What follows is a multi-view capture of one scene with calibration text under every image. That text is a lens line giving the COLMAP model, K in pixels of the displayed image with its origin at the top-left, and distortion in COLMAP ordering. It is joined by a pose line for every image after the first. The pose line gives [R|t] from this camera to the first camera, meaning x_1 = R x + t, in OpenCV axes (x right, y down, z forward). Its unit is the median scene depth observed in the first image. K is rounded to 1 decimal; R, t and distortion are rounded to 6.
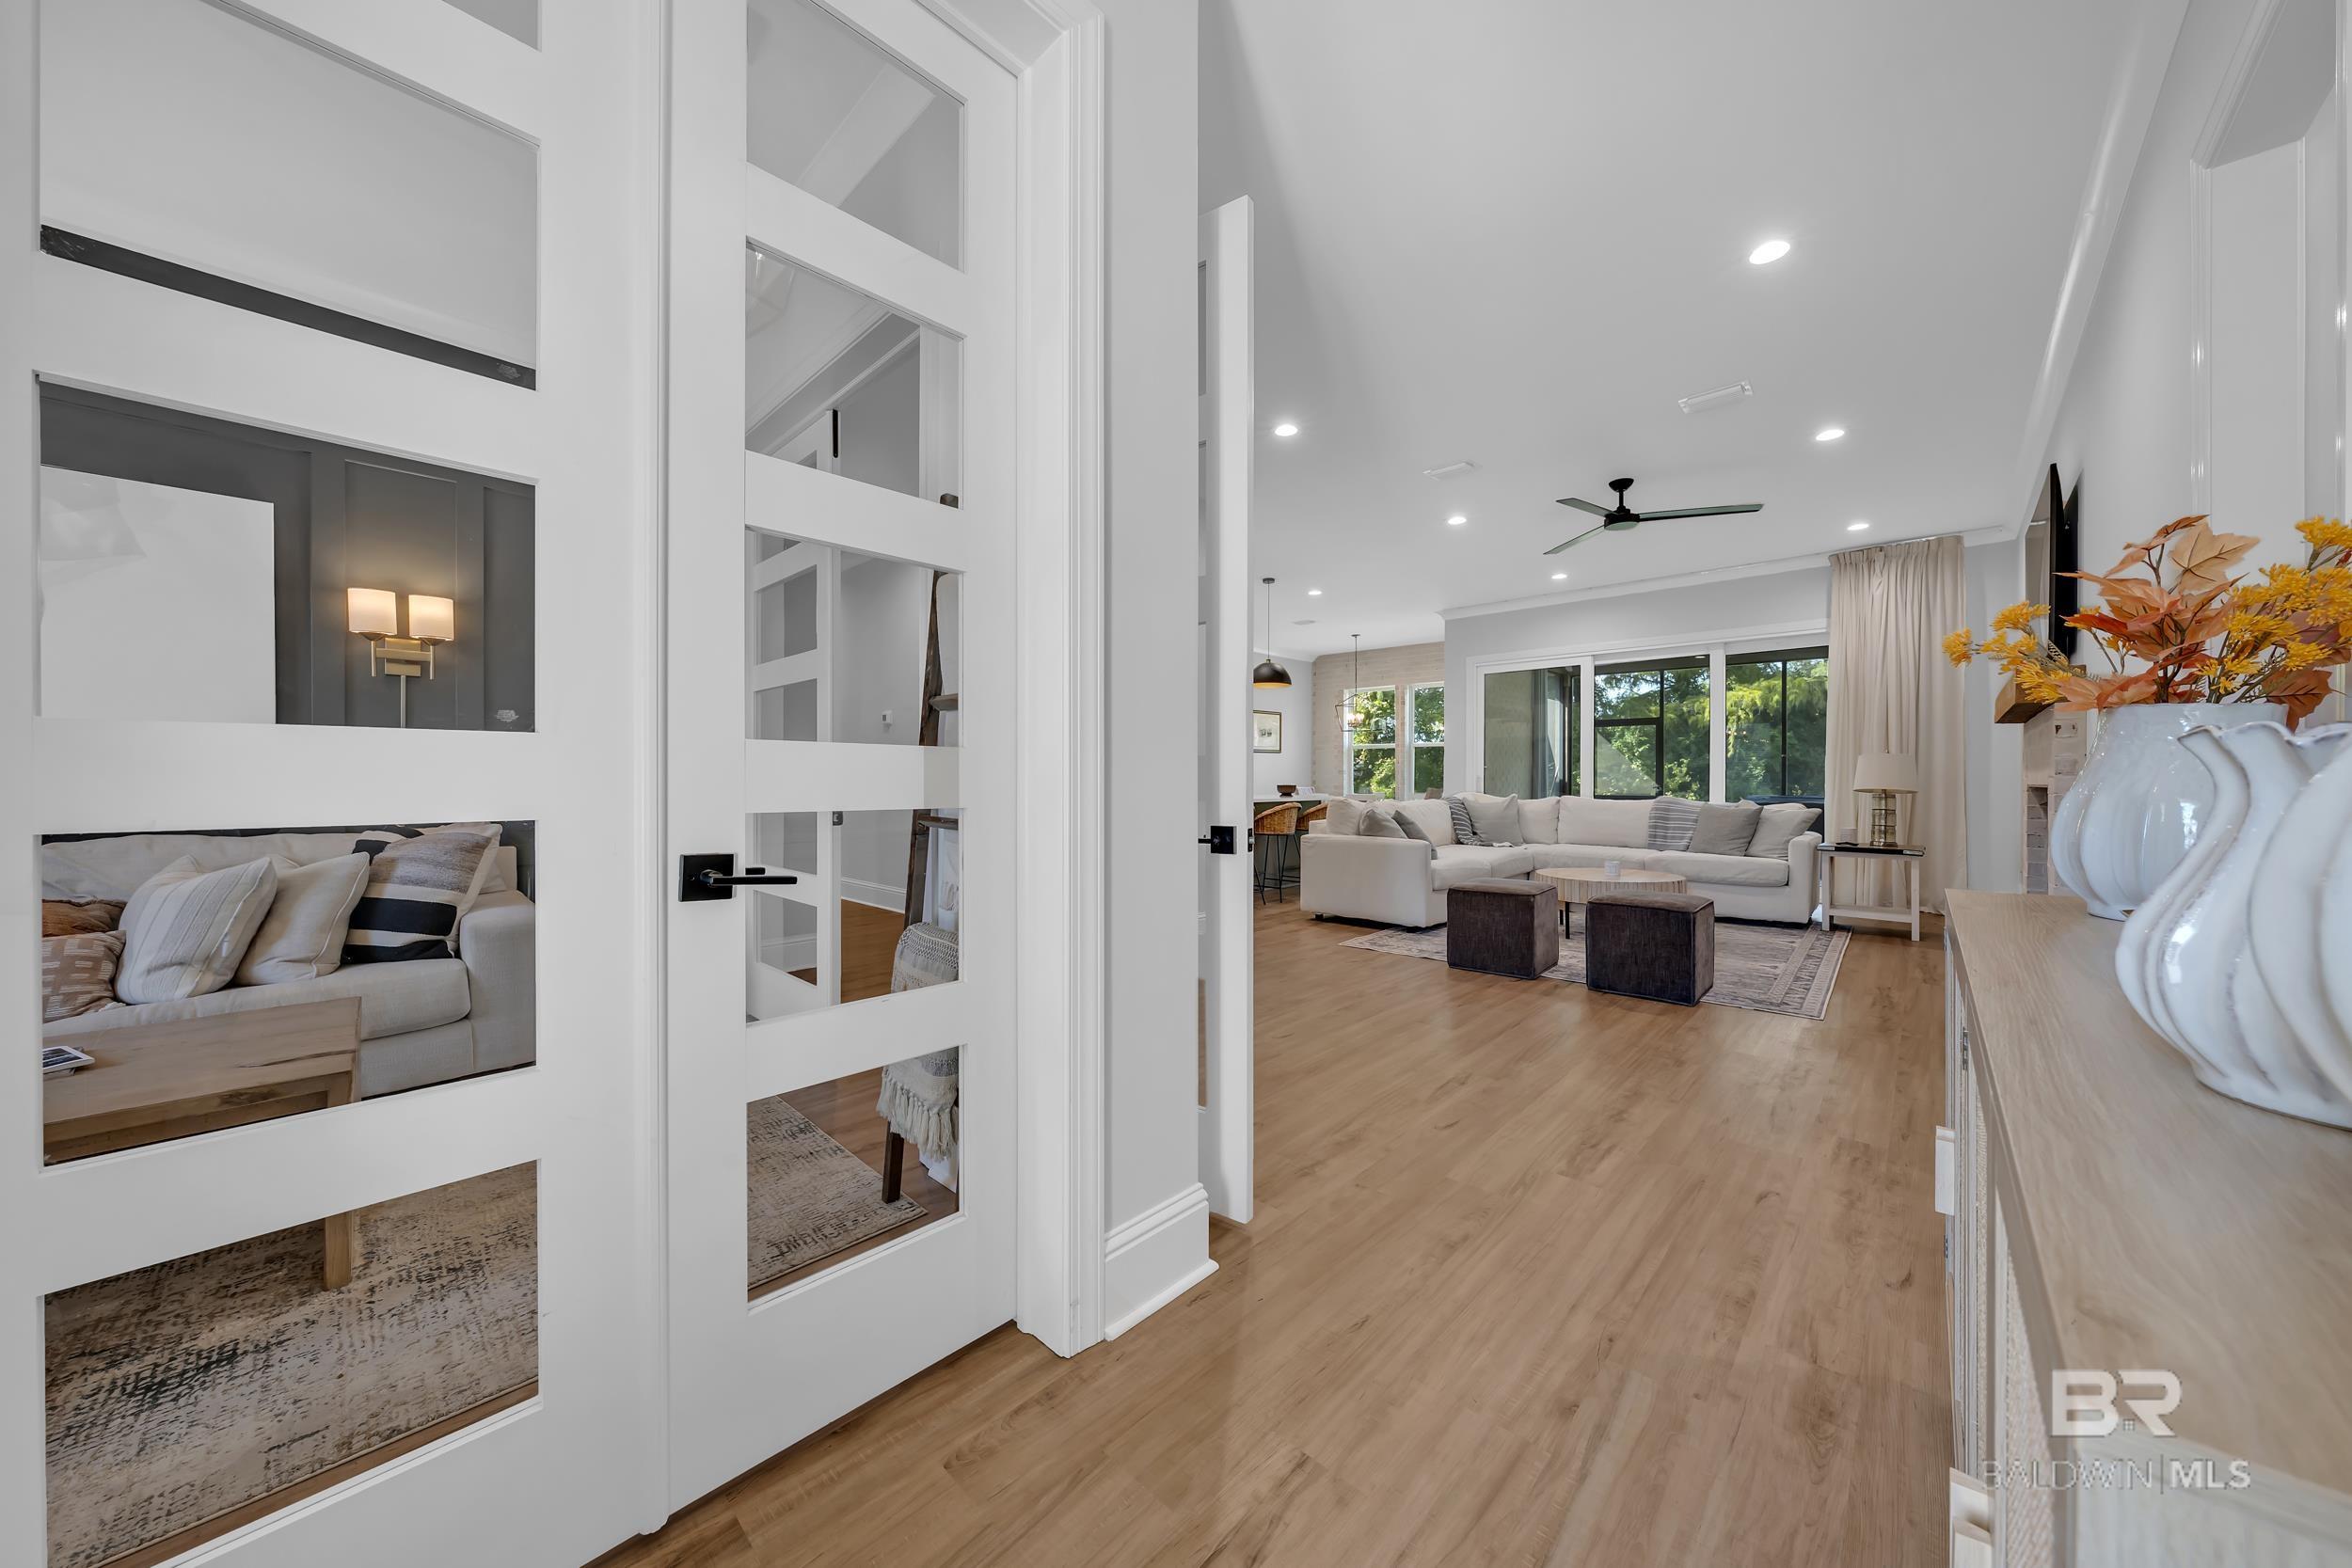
lens RADIAL K [[795.1, 0, 1182.2], [0, 795.1, 781.9], [0, 0, 1]] dist [-0.002960, -0.000179]
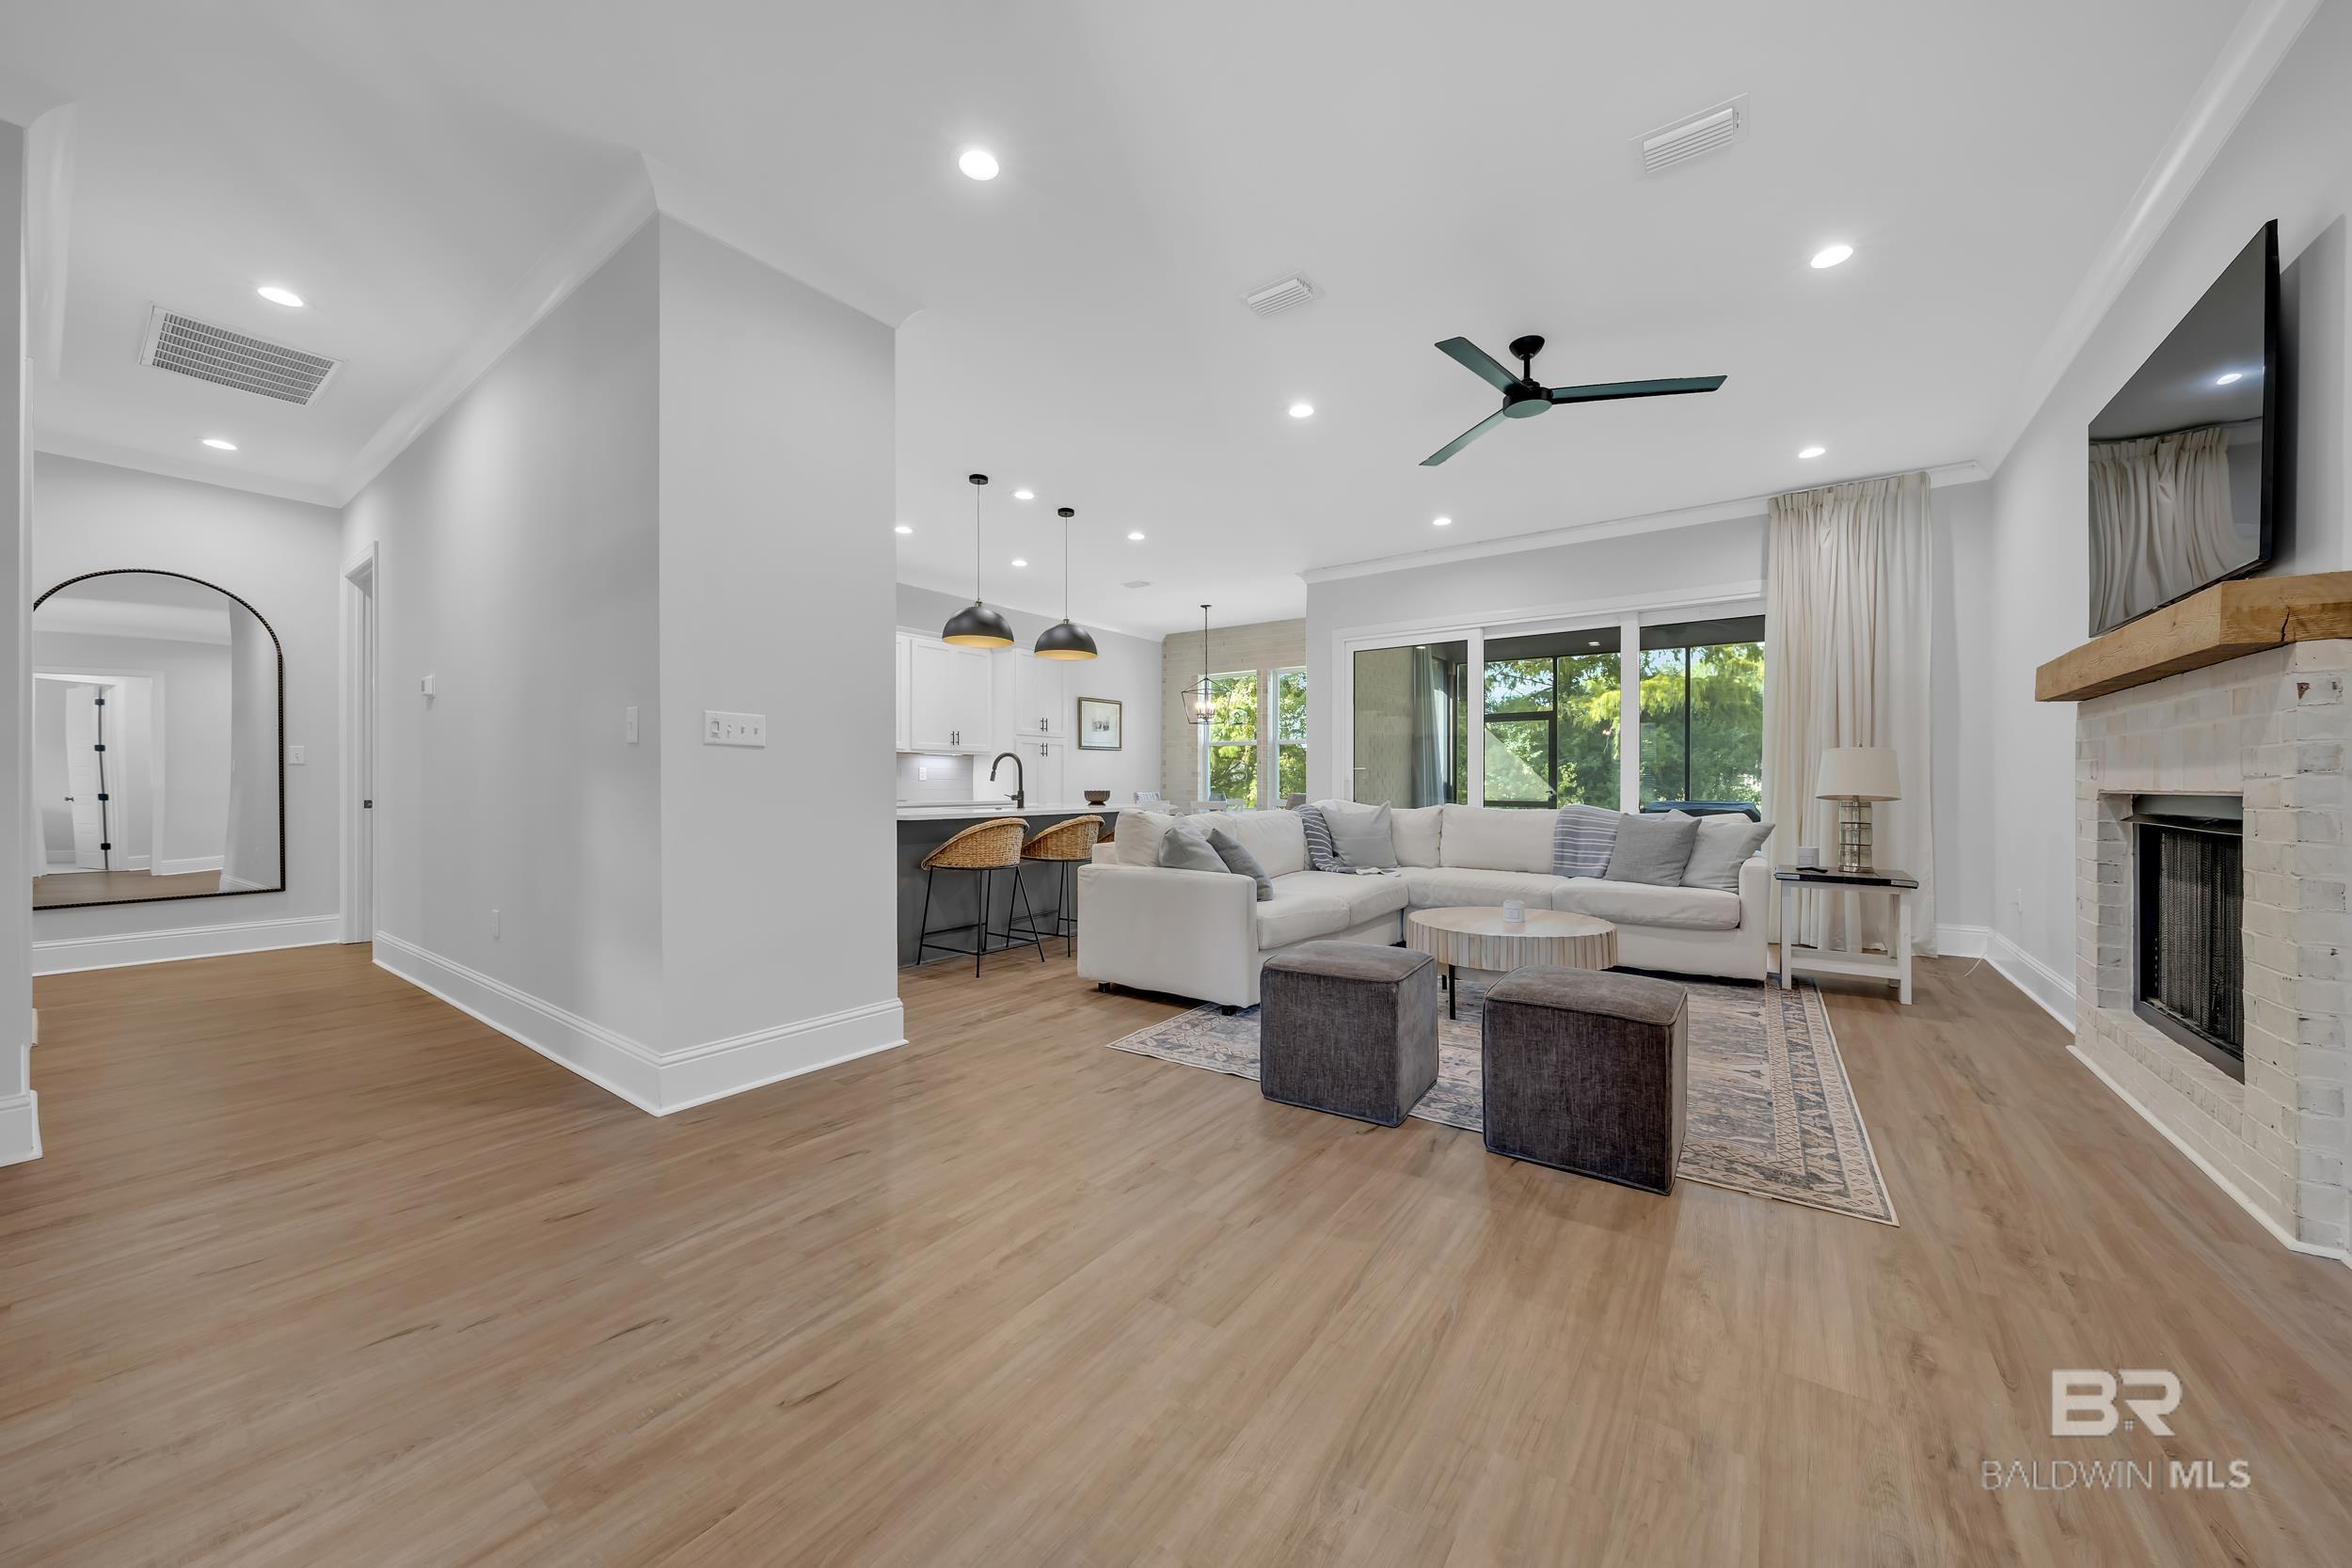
lens RADIAL K [[825.1, 0, 1184.1], [0, 825.1, 787.3], [0, 0, 1]] dist [-0.001050, -0.000060]
pose [[0.990681, -0.001728, 0.136192, 0.121225], [0.001479, 0.999997, 0.001931, -0.000793], [-0.136195, -0.001712, 0.990681, 0.249105]]
